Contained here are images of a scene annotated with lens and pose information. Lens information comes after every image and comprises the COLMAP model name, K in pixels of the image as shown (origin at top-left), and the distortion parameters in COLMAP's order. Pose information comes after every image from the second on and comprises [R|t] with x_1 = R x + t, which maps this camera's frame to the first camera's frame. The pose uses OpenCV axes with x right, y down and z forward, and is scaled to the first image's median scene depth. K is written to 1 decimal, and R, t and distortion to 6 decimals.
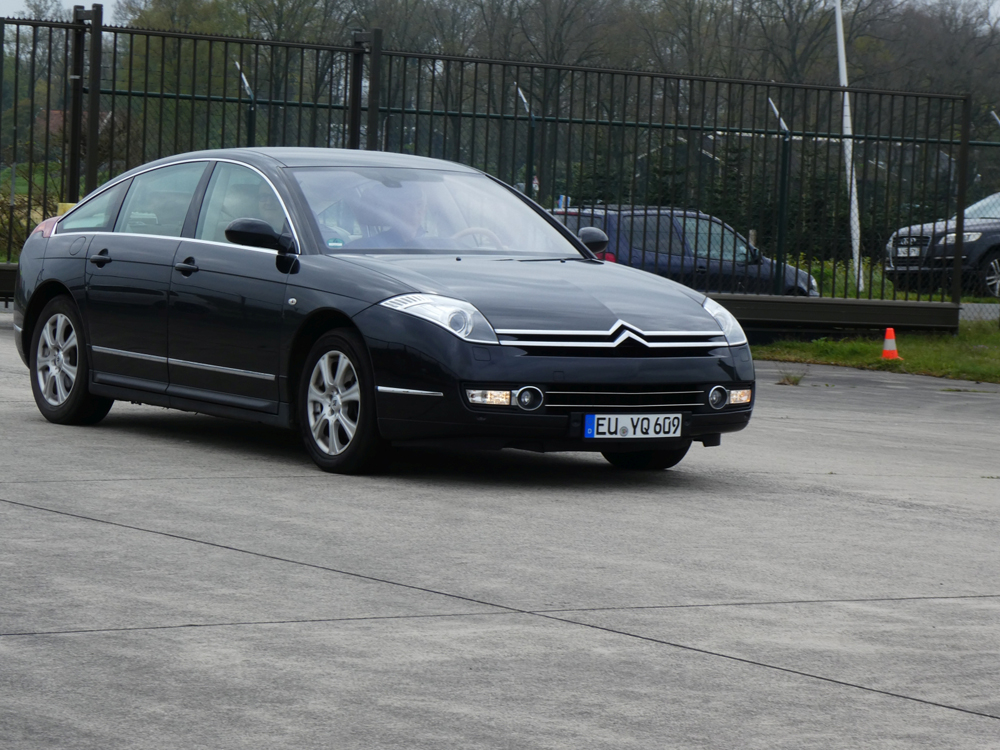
lens RADIAL K [[3640.9, 0, 561.8], [0, 3640.9, 321.0], [0, 0, 1]] dist [0.512290, 0.000000]
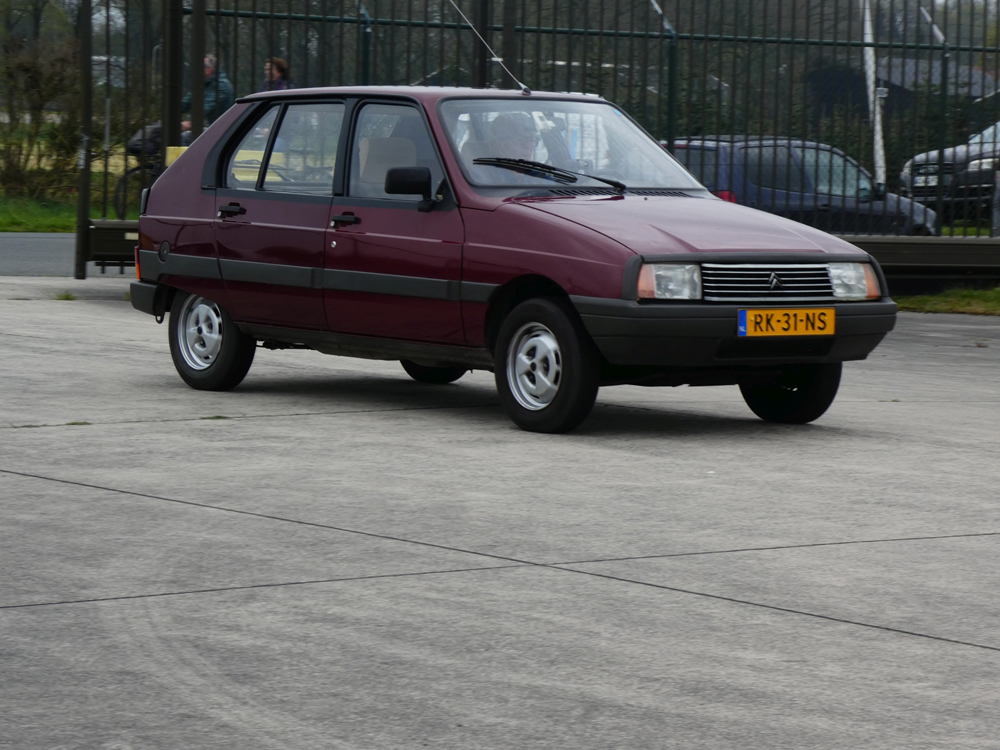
lens RADIAL K [[3640.9, 0, 550.7], [0, 3640.9, 337.4], [0, 0, 1]] dist [0.512290, 0.000000]
pose [[0.997024, -0.022811, 0.073640, -0.092296], [0.021044, 0.999474, 0.024682, -0.006158], [-0.074165, -0.023059, 0.996979, 0.134673]]
